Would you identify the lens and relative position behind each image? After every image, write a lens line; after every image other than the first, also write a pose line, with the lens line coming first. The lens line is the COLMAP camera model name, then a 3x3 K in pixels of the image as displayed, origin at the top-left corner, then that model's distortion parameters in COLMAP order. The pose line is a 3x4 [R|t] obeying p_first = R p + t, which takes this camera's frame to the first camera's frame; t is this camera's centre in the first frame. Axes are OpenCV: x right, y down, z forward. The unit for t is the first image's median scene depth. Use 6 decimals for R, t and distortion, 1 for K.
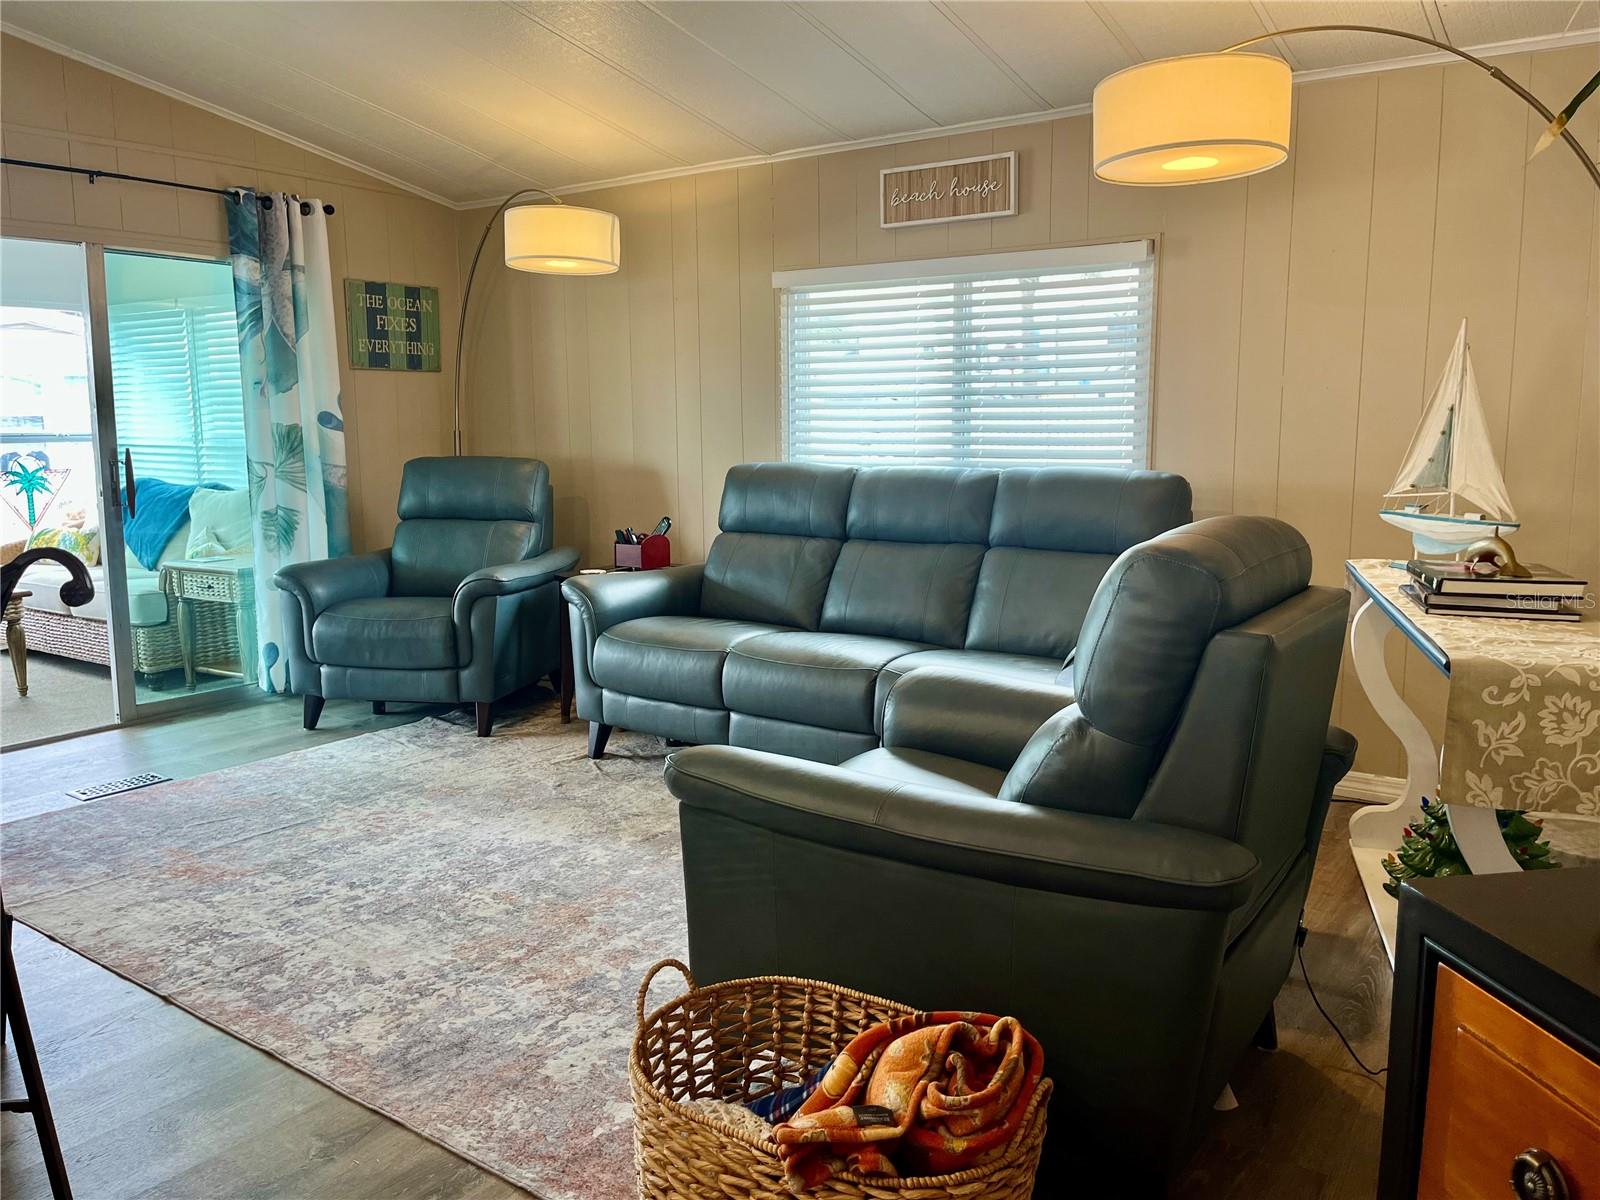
lens RADIAL K [[1209.7, 0, 813.6], [0, 1209.7, 588.9], [0, 0, 1]] dist [0.067294, -0.095549]
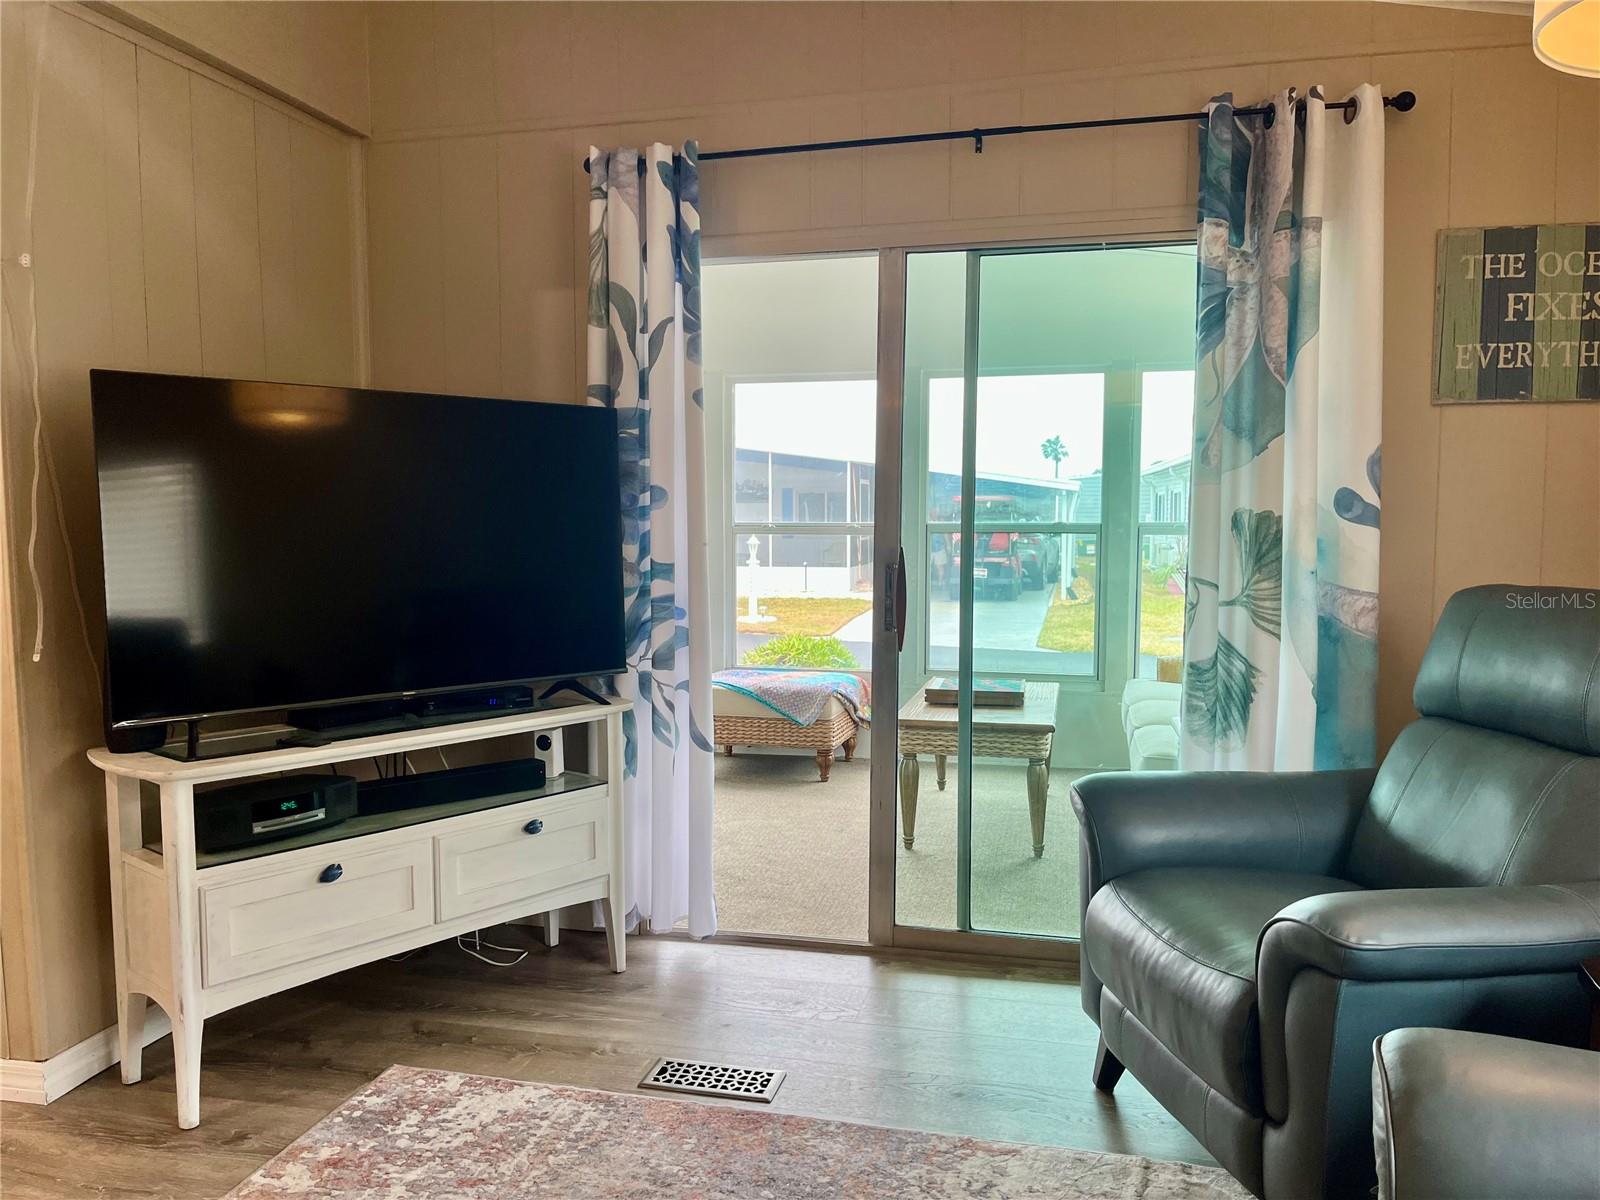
lens RADIAL K [[1209.7, 0, 798.3], [0, 1209.7, 612.4], [0, 0, 1]] dist [0.067294, -0.095549]
pose [[0.360472, 0.079482, -0.929378, 0.010757], [-0.129781, 0.990945, 0.034410, -0.079114], [0.923697, 0.108212, 0.367523, 0.590435]]
